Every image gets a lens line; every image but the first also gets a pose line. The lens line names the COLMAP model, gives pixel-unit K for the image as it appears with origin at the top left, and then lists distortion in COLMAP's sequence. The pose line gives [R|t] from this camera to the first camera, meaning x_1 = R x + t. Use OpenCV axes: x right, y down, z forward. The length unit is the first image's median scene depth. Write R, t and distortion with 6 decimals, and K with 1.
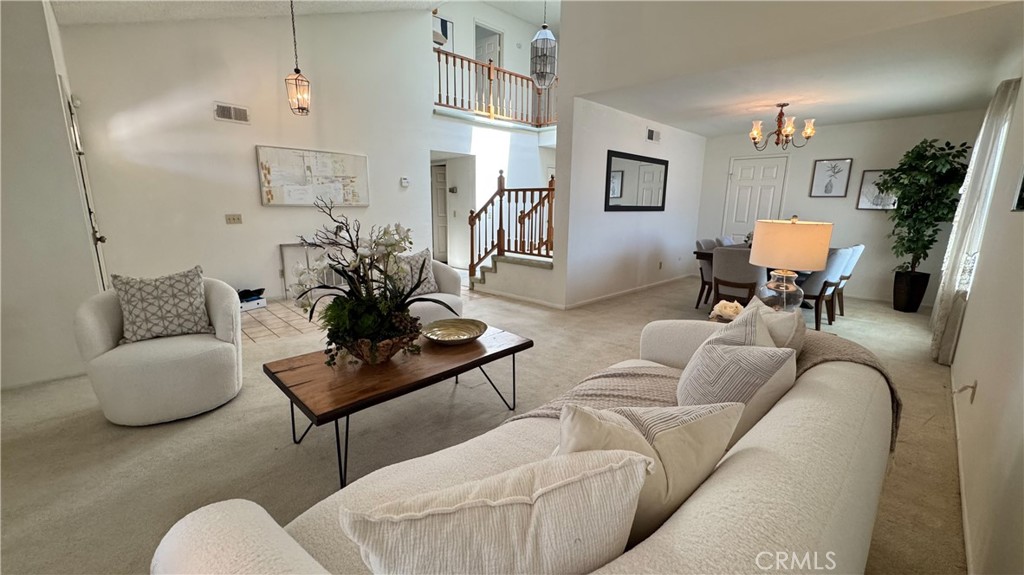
lens RADIAL K [[407.6, 0, 510.5], [0, 407.6, 286.7], [0, 0, 1]] dist [-0.003727, 0.000528]
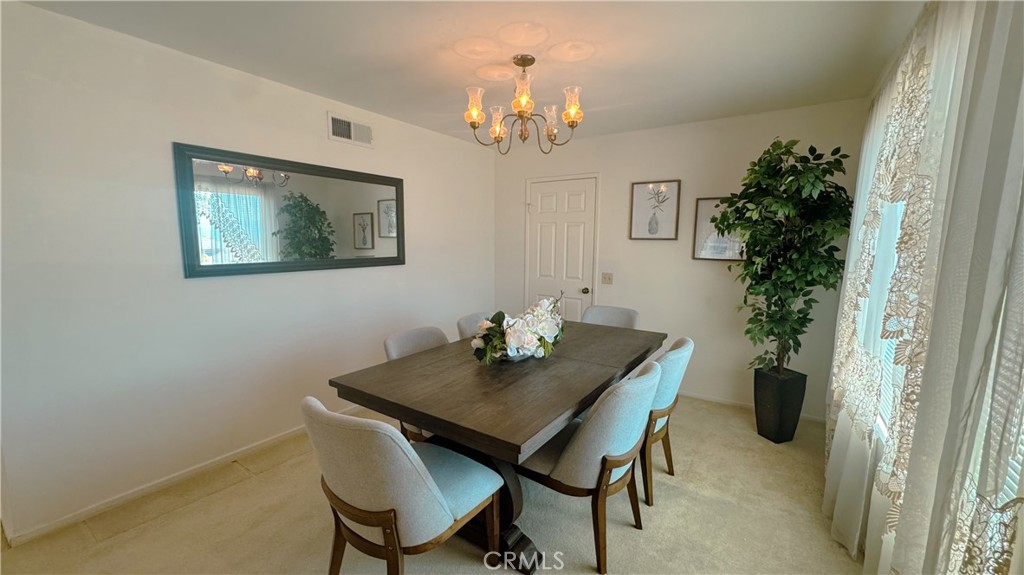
lens RADIAL K [[407.6, 0, 508.4], [0, 407.6, 287.2], [0, 0, 1]] dist [-0.003727, 0.000528]
pose [[0.978450, -0.029899, 0.204307, 0.534250], [0.046235, 0.996061, -0.075659, -0.136674], [-0.201240, 0.083475, 0.975979, 0.540541]]
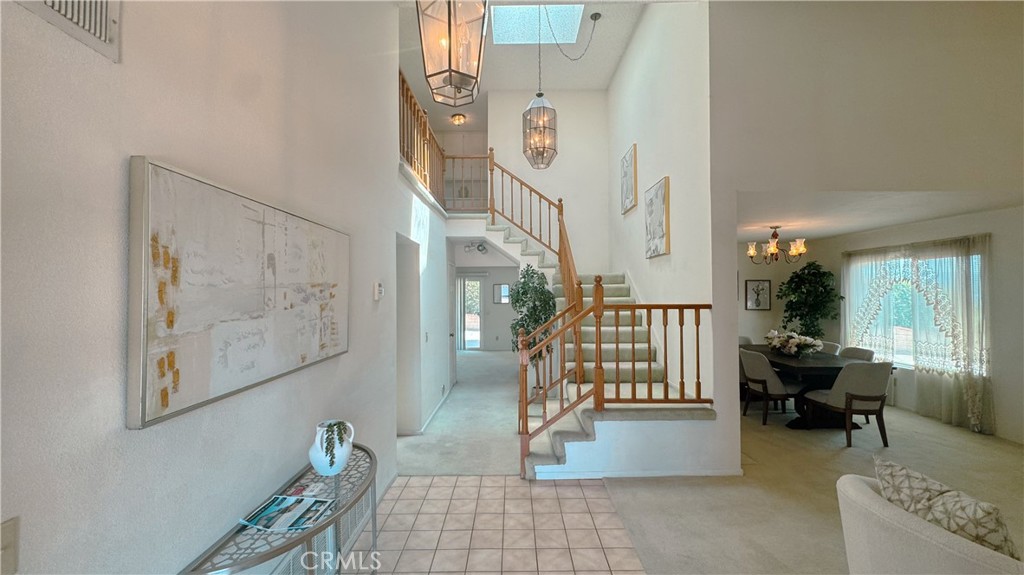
lens RADIAL K [[407.6, 0, 509.9], [0, 407.6, 287.5], [0, 0, 1]] dist [-0.003727, 0.000528]
pose [[0.703656, -0.005891, 0.710517, -0.663599], [0.153575, 0.977590, -0.143987, -0.225345], [-0.693746, 0.210435, 0.688792, 0.752573]]
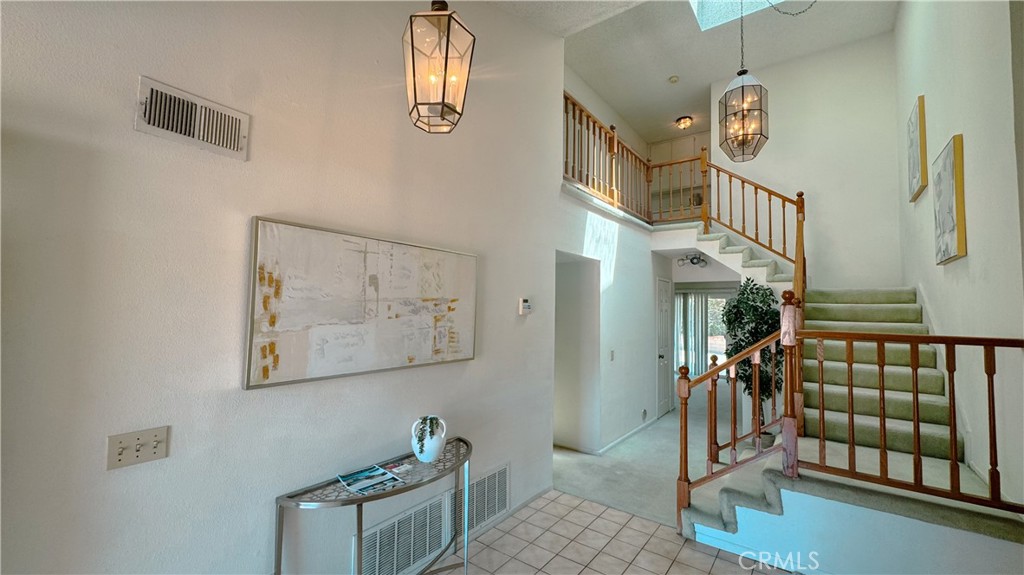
lens RADIAL K [[407.6, 0, 512.1], [0, 407.6, 288.1], [0, 0, 1]] dist [-0.003727, 0.000528]
pose [[0.988982, 0.013831, 0.147385, -0.473853], [0.022591, 0.969862, -0.242604, -0.207336], [-0.146299, 0.243261, 0.958864, 0.673776]]
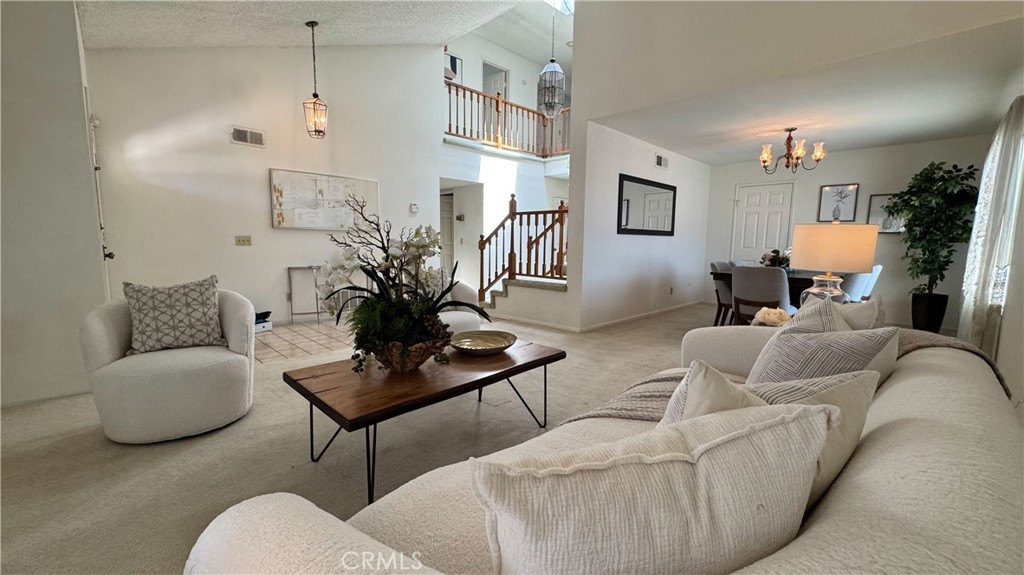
lens RADIAL K [[407.6, 0, 510.5], [0, 407.6, 286.8], [0, 0, 1]] dist [-0.003727, 0.000528]
pose [[0.999974, -0.001189, 0.007162, -0.040844], [0.001810, 0.996173, -0.087388, 0.033480], [-0.007031, 0.087399, 0.996149, 0.022570]]
